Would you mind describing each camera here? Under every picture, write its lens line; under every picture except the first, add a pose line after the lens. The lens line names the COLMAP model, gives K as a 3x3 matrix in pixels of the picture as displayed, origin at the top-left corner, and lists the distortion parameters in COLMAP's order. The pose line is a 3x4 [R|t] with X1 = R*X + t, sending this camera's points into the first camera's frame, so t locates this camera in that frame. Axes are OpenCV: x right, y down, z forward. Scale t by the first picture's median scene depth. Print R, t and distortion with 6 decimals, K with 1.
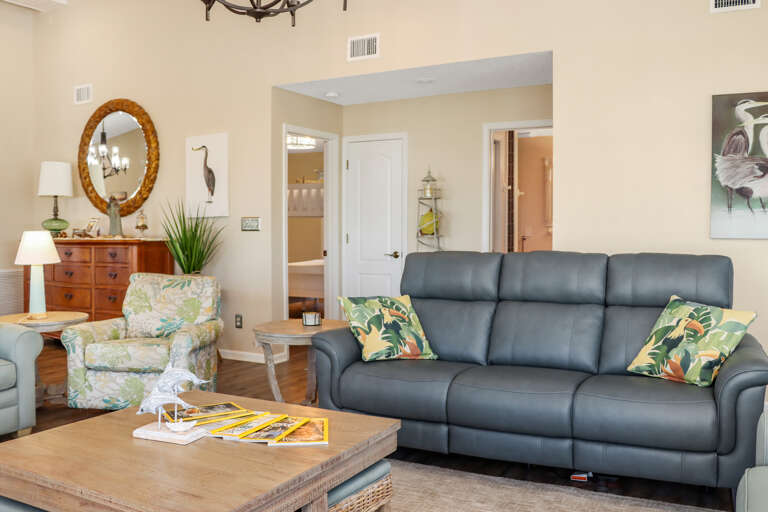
lens RADIAL K [[692.6, 0, 384.0], [0, 692.6, 256.0], [0, 0, 1]] dist [-0.181684, 0.168280]
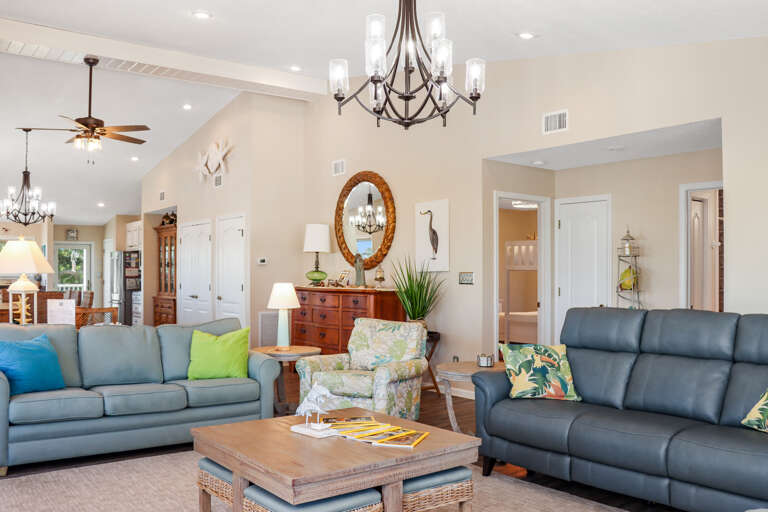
lens RADIAL K [[672.4, 0, 383.8], [0, 672.4, 294.5], [0, 0, 1]] dist [-0.188465, 0.144601]
pose [[0.917022, 0.018904, -0.398388, 0.187506], [-0.023906, 0.999685, -0.007591, -0.010563], [0.398120, 0.016485, 0.917185, -0.123652]]
